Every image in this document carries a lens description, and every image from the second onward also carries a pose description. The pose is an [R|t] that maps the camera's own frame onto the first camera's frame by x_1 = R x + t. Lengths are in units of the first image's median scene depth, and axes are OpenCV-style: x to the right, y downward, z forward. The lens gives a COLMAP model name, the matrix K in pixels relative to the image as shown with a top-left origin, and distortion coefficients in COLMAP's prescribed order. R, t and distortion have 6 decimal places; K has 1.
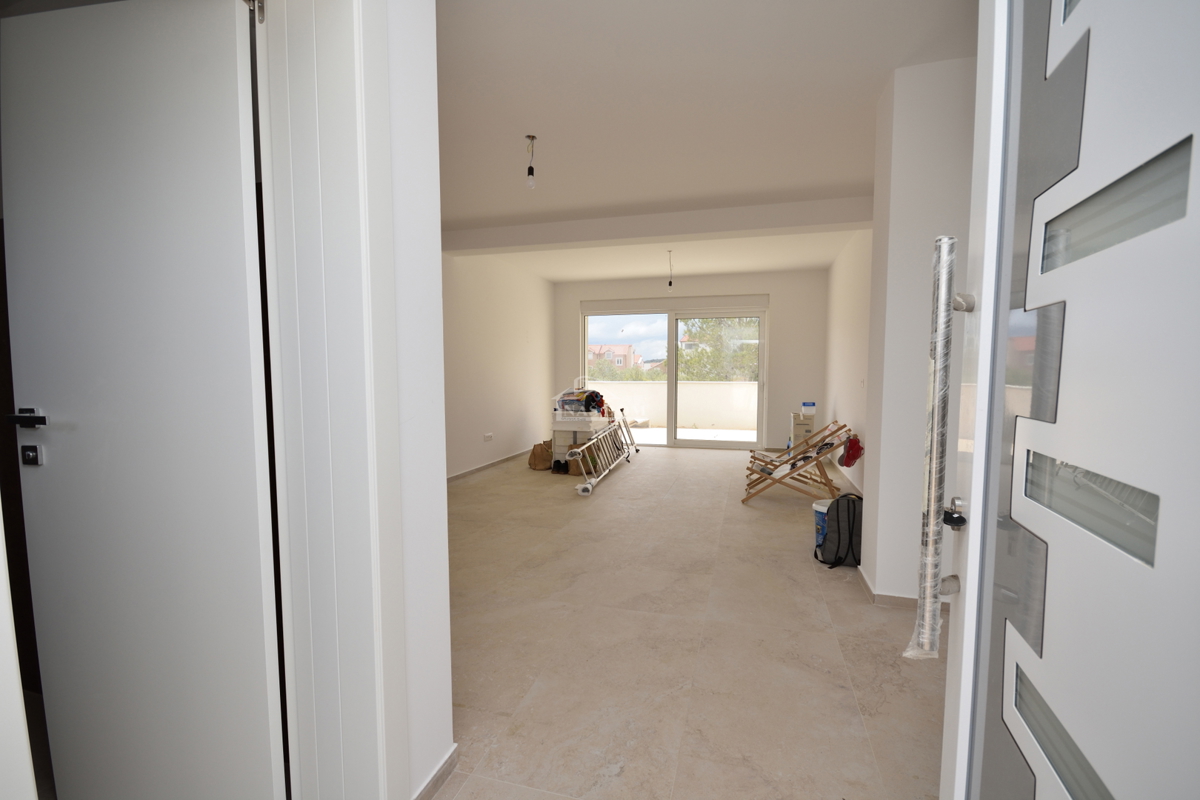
lens RADIAL K [[523.9, 0, 604.9], [0, 523.9, 409.5], [0, 0, 1]] dist [0.003097, -0.006768]
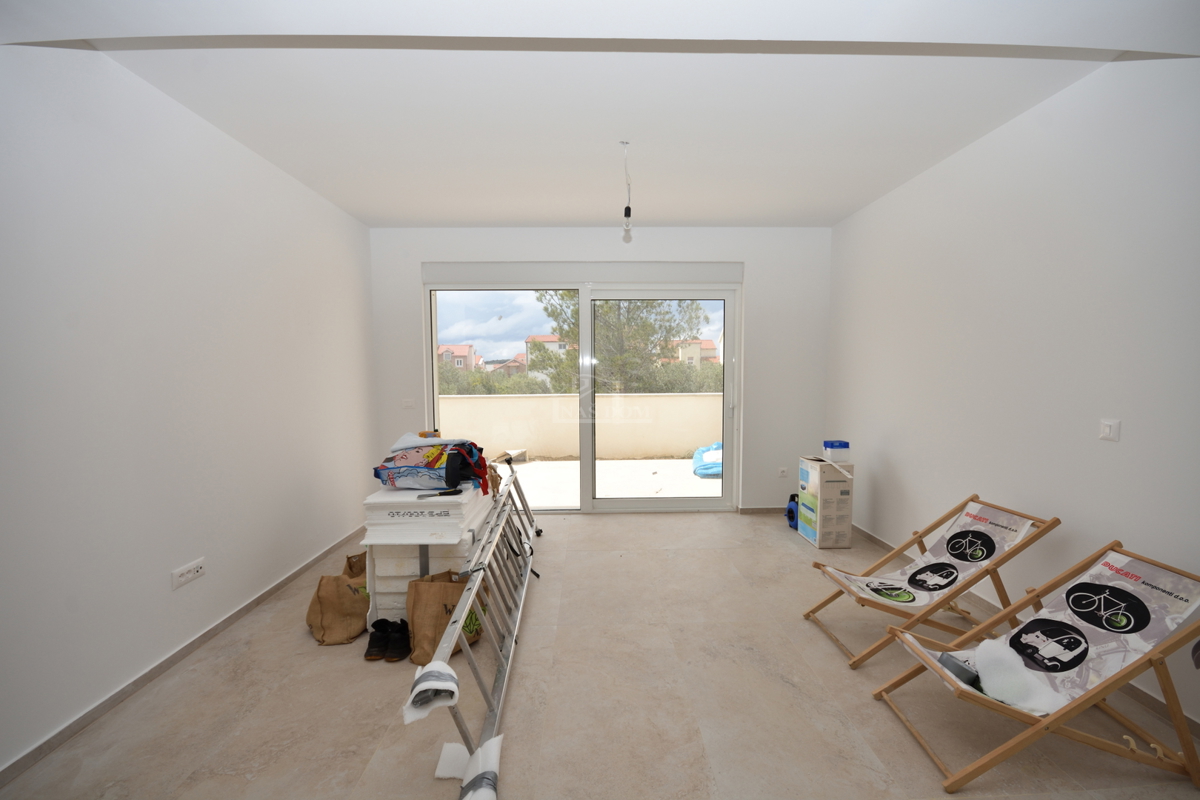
lens RADIAL K [[523.9, 0, 604.9], [0, 523.9, 409.5], [0, 0, 1]] dist [0.003097, -0.006768]
pose [[0.955349, -0.025855, 0.294347, -0.036794], [0.026318, 0.999651, 0.002389, -0.059629], [-0.294306, 0.005465, 0.955696, 0.521121]]
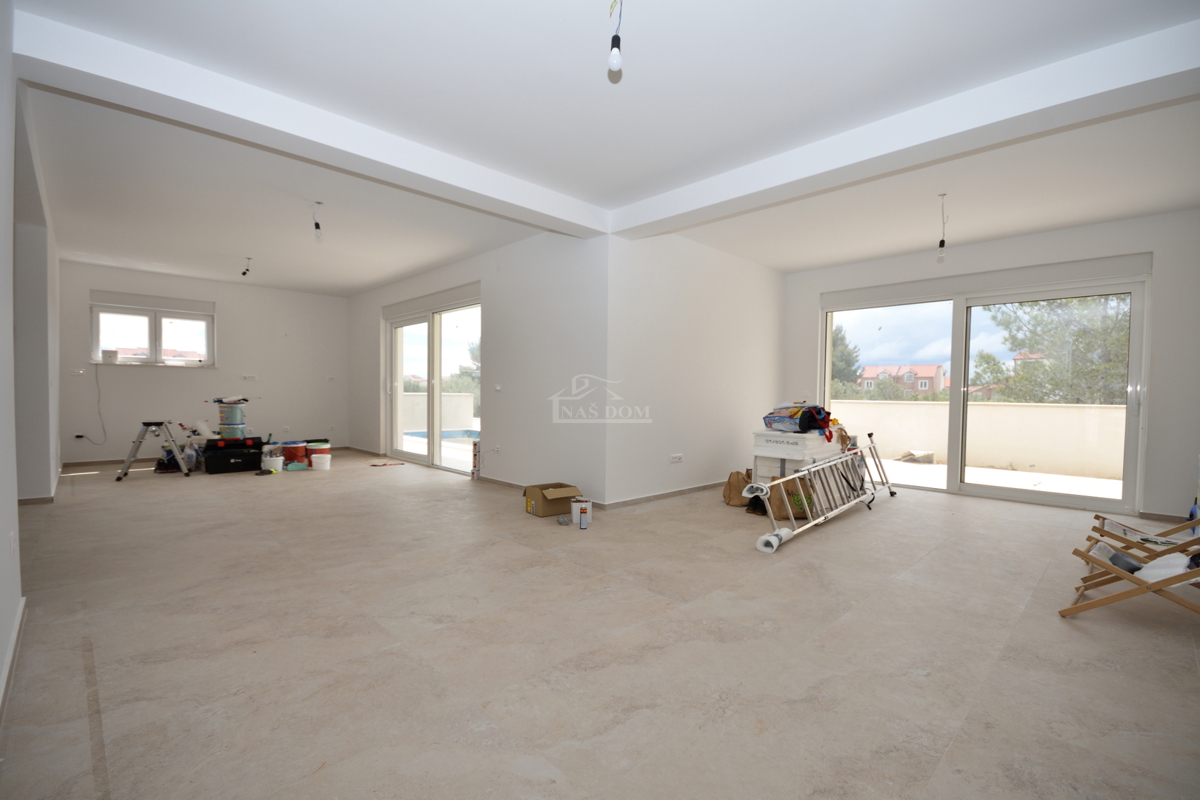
lens RADIAL K [[523.9, 0, 604.9], [0, 523.9, 409.5], [0, 0, 1]] dist [0.003097, -0.006768]
pose [[0.866742, 0.025986, -0.498079, 0.086334], [-0.048298, 0.998321, -0.031962, 0.007460], [0.496412, 0.051759, 0.866543, 0.219929]]
